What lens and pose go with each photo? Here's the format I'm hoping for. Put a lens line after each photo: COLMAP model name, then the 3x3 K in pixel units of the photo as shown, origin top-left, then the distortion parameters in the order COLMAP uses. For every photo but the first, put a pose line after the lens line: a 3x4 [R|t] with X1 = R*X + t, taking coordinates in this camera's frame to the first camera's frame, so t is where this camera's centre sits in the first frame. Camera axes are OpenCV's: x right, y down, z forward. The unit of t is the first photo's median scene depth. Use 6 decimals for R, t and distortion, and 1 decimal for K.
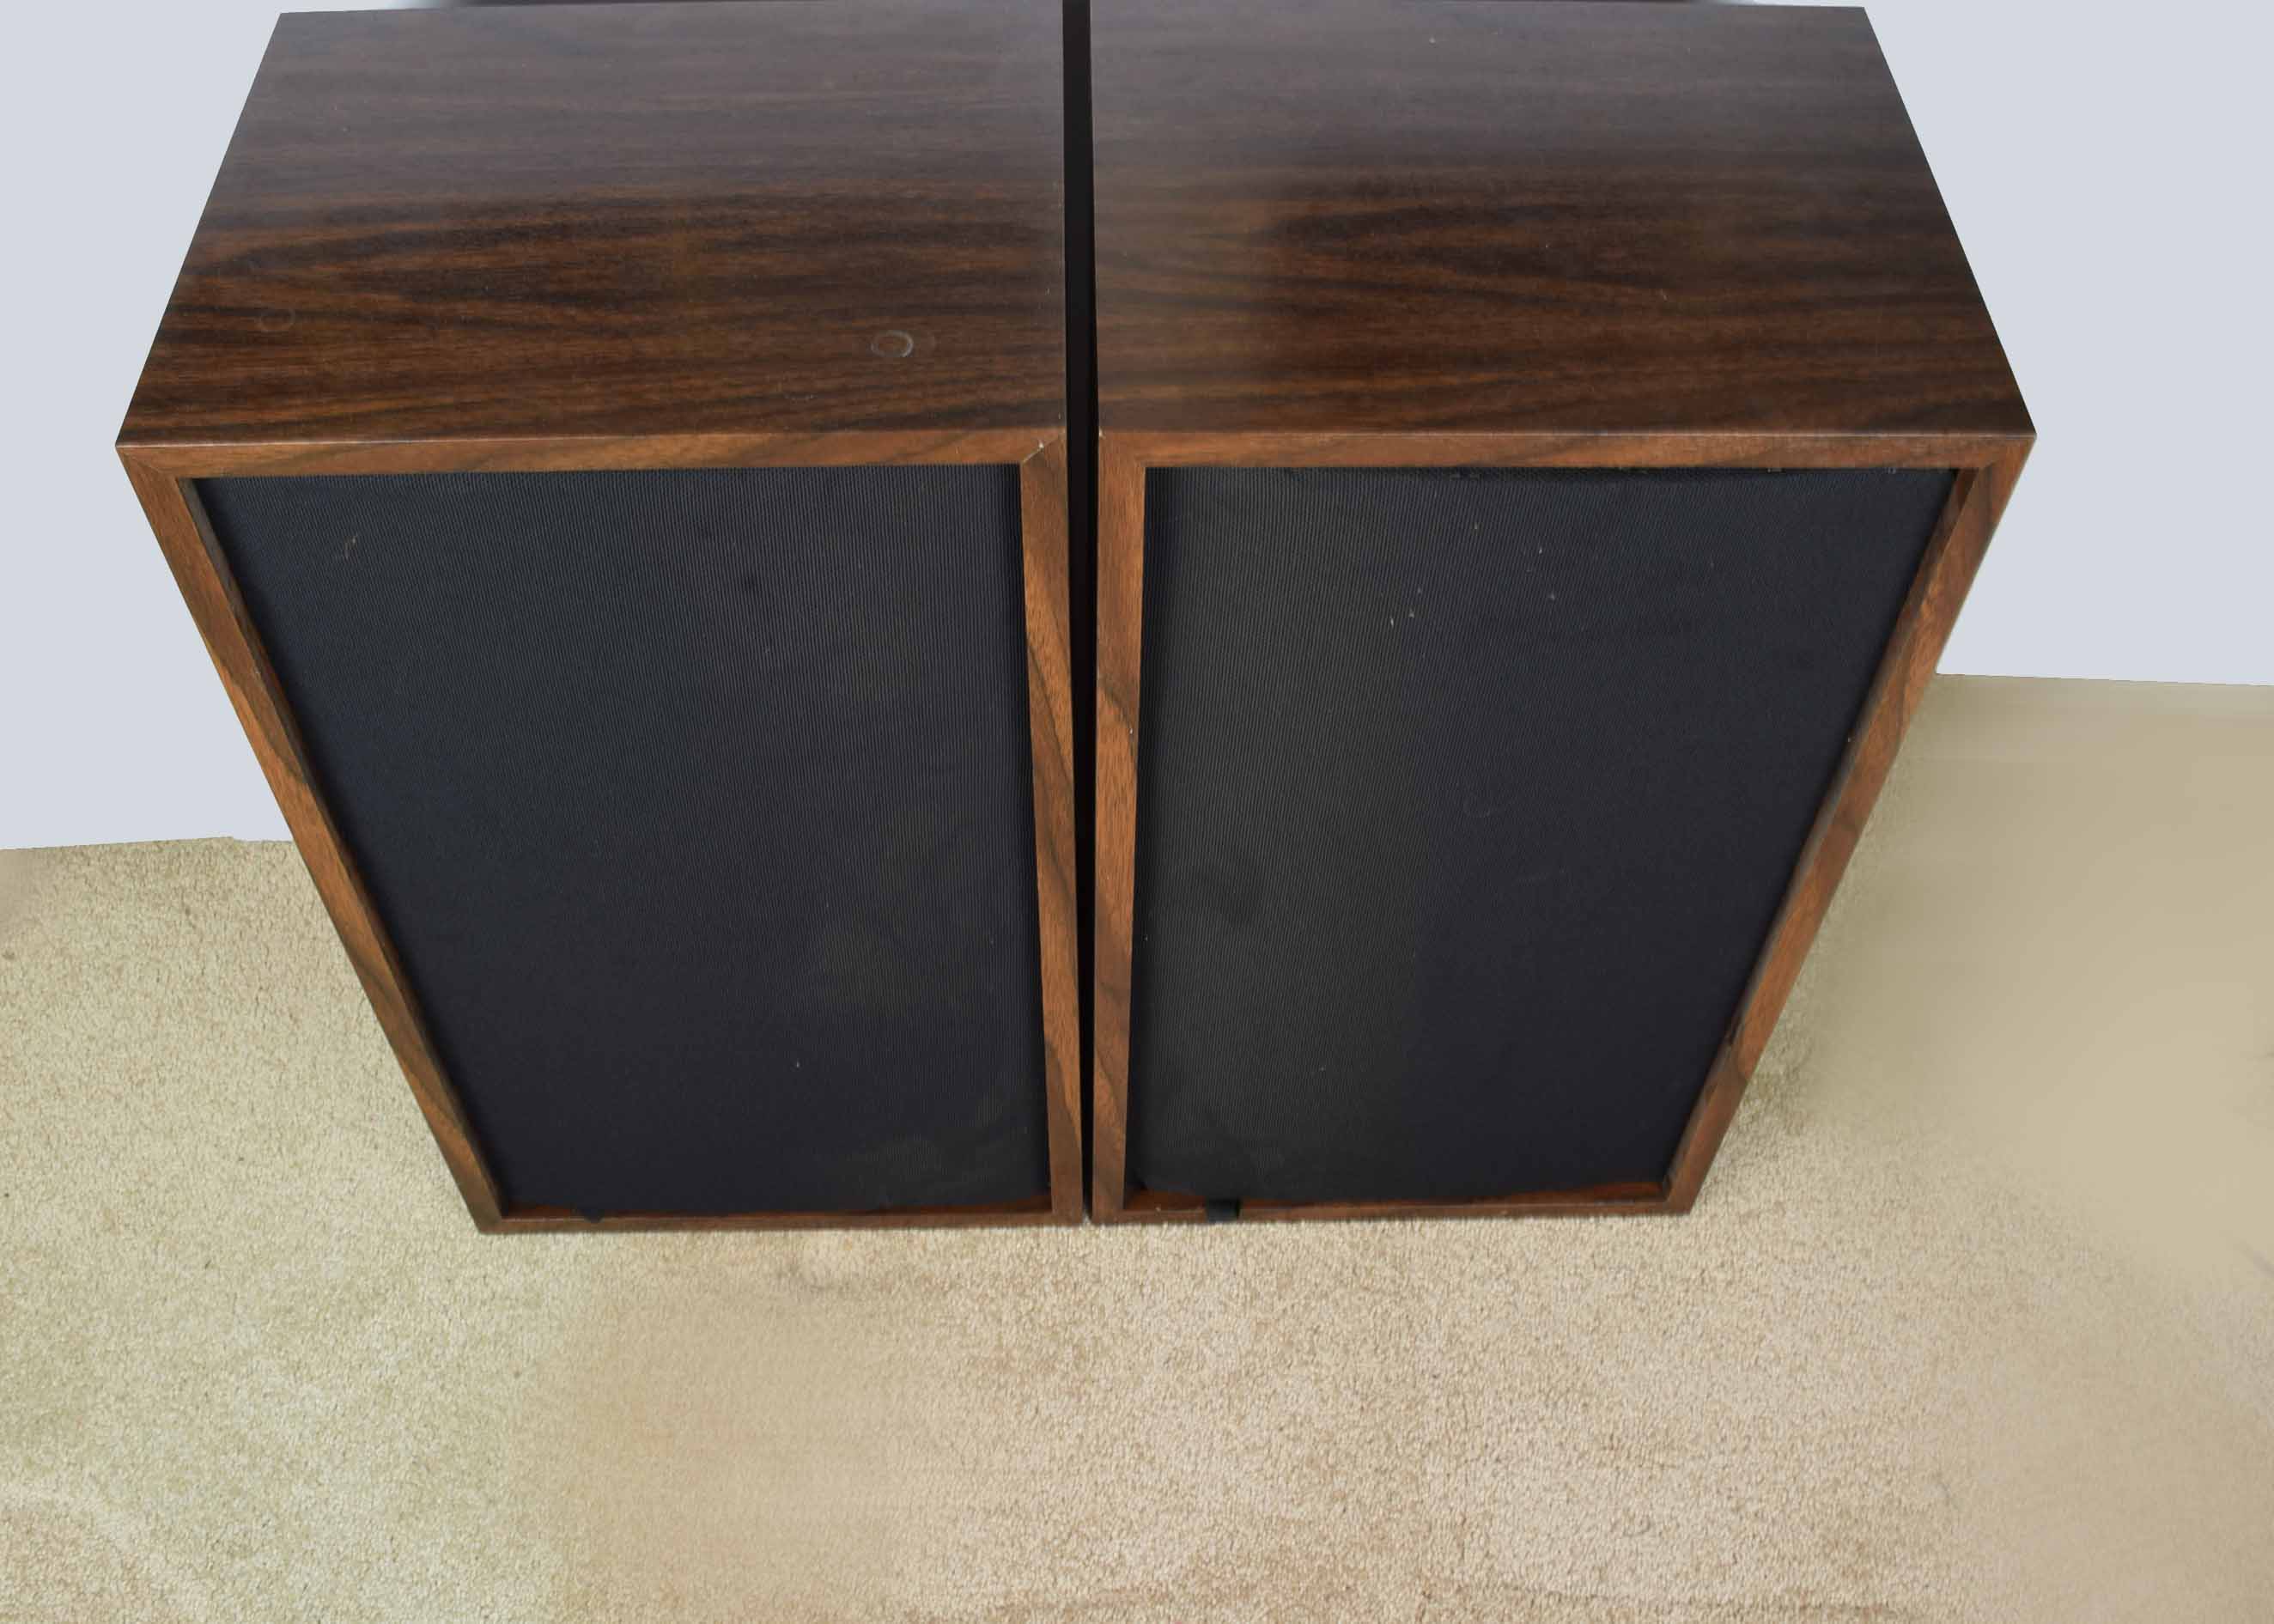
lens RADIAL K [[2024.3, 0, 1147.1], [0, 2024.3, 812.7], [0, 0, 1]] dist [-0.056621, -0.026486]
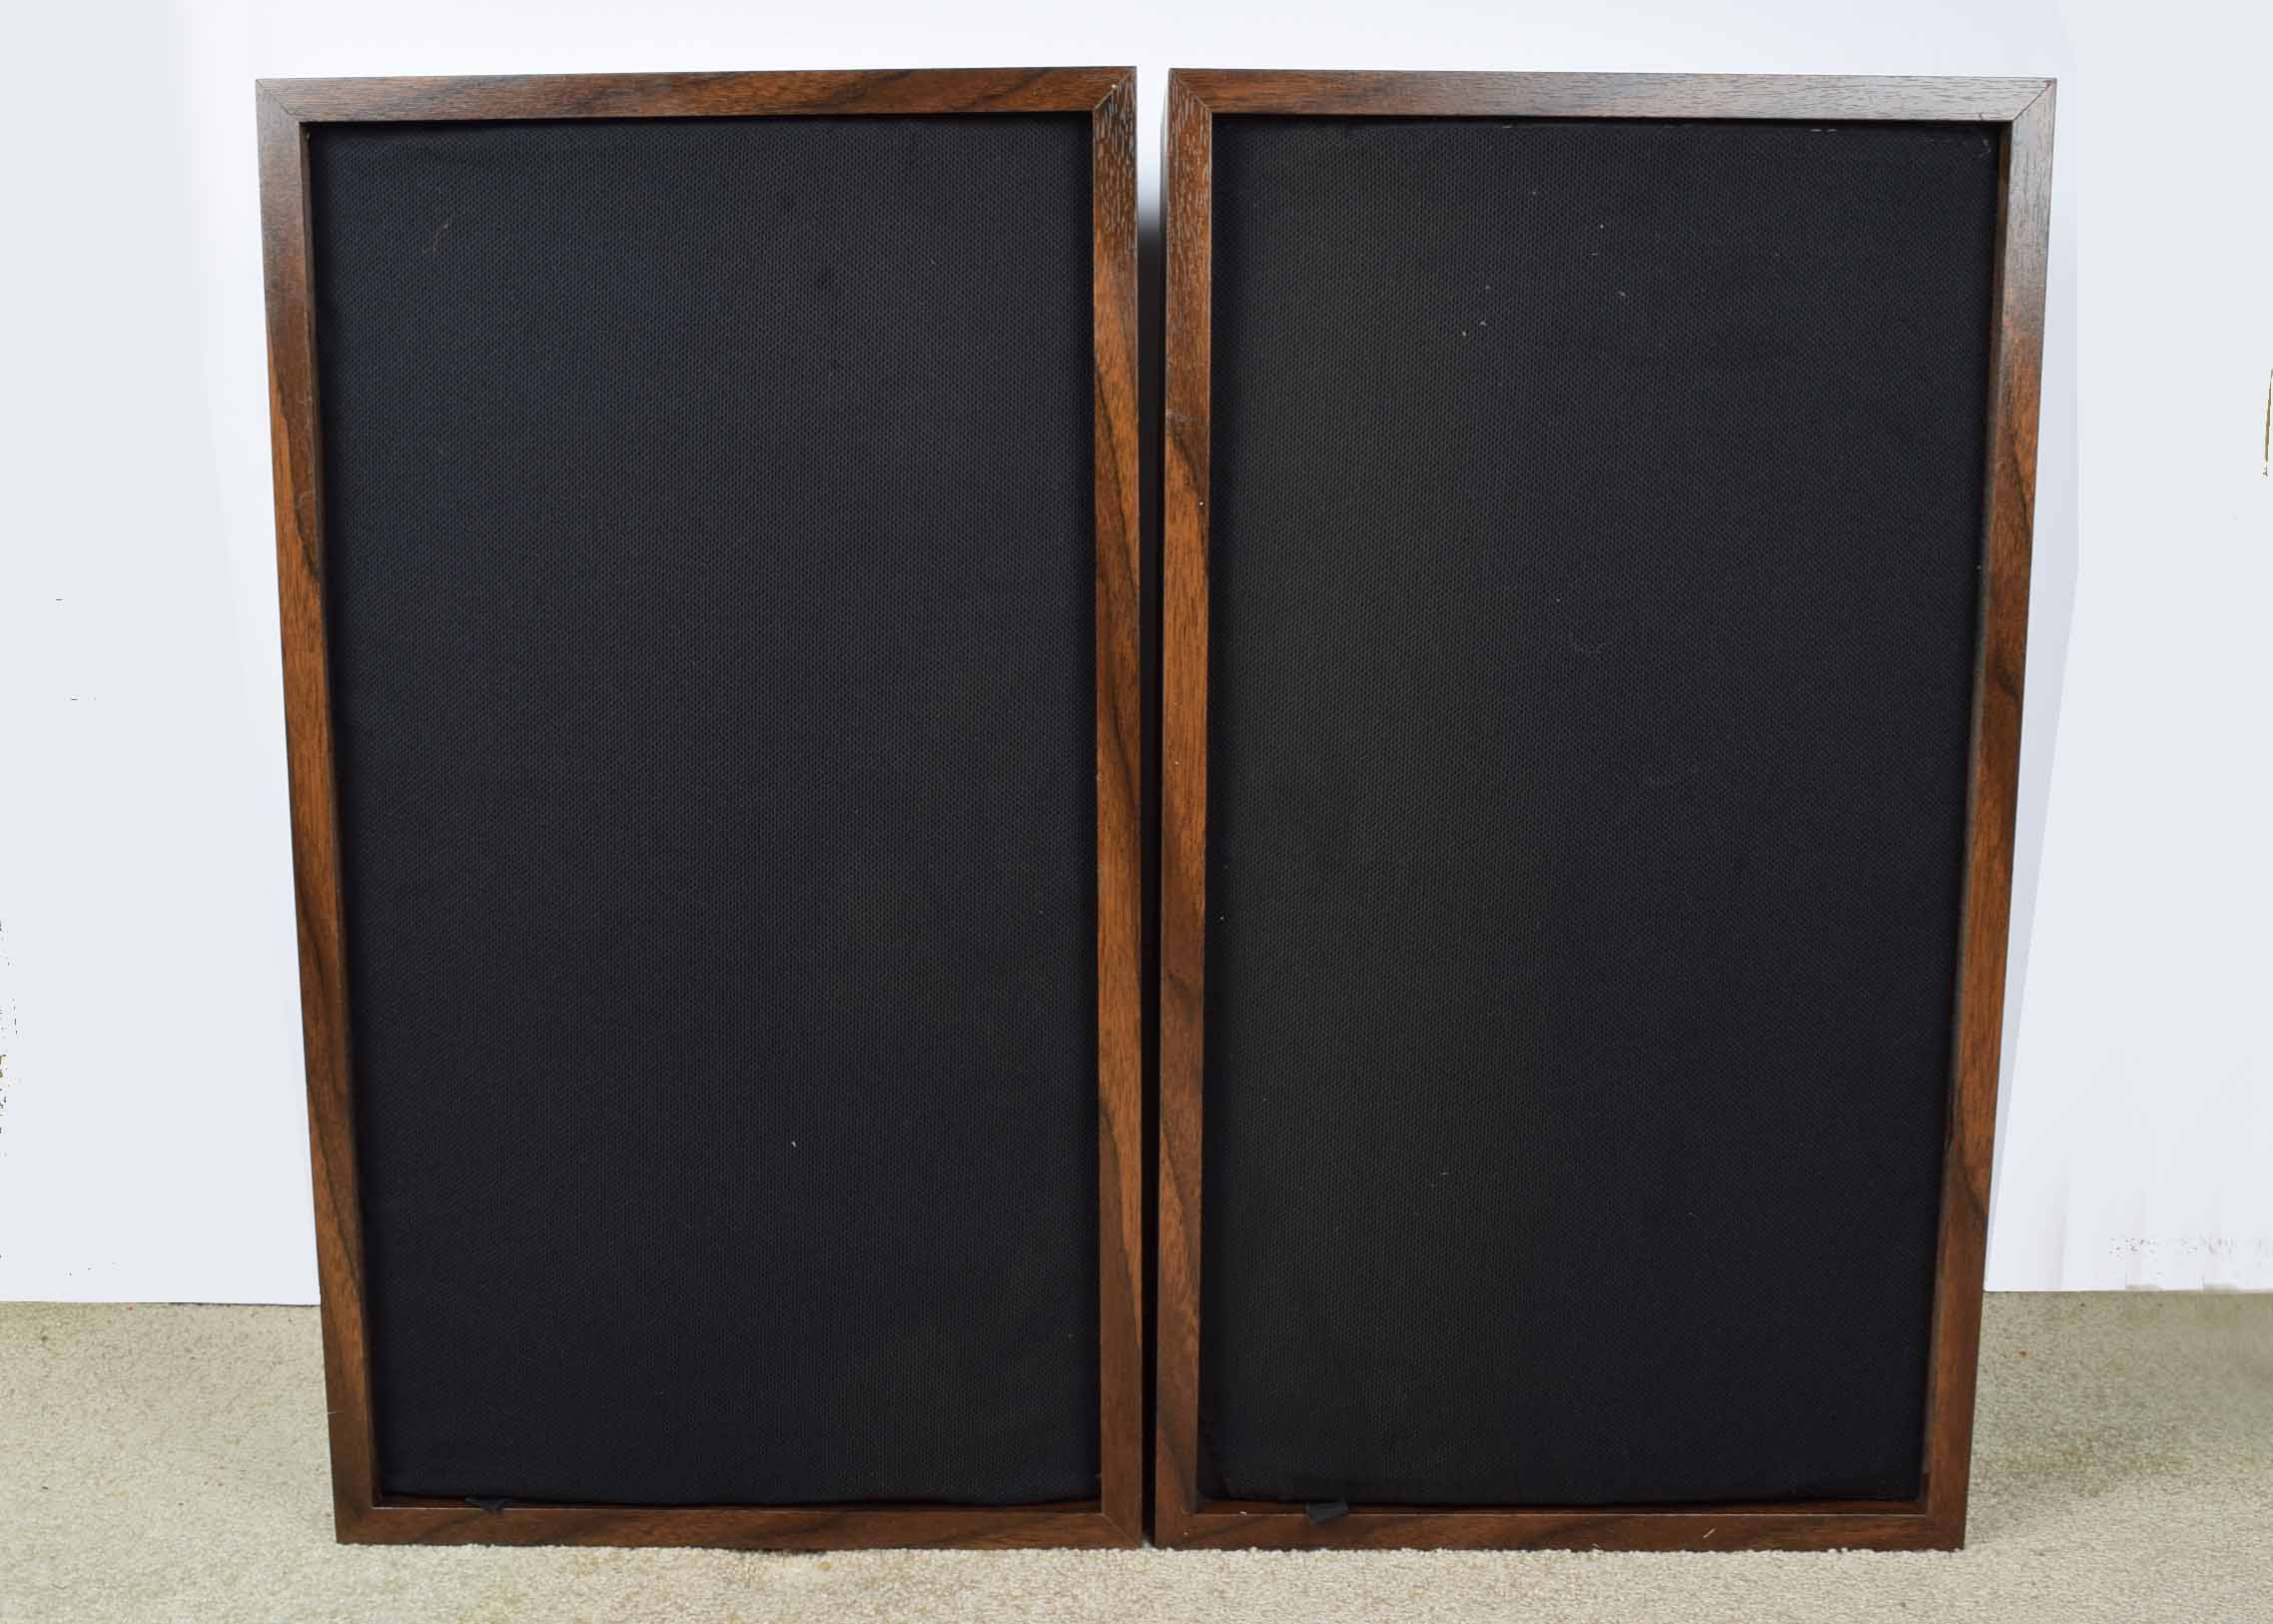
lens RADIAL K [[2023.4, 0, 1131.9], [0, 2023.4, 823.0], [0, 0, 1]] dist [-0.056621, -0.026486]
pose [[0.999498, -0.013835, -0.028516, -0.014257], [-0.008113, 0.758069, -0.652123, 0.629493], [0.030639, 0.652027, 0.757576, 0.351228]]
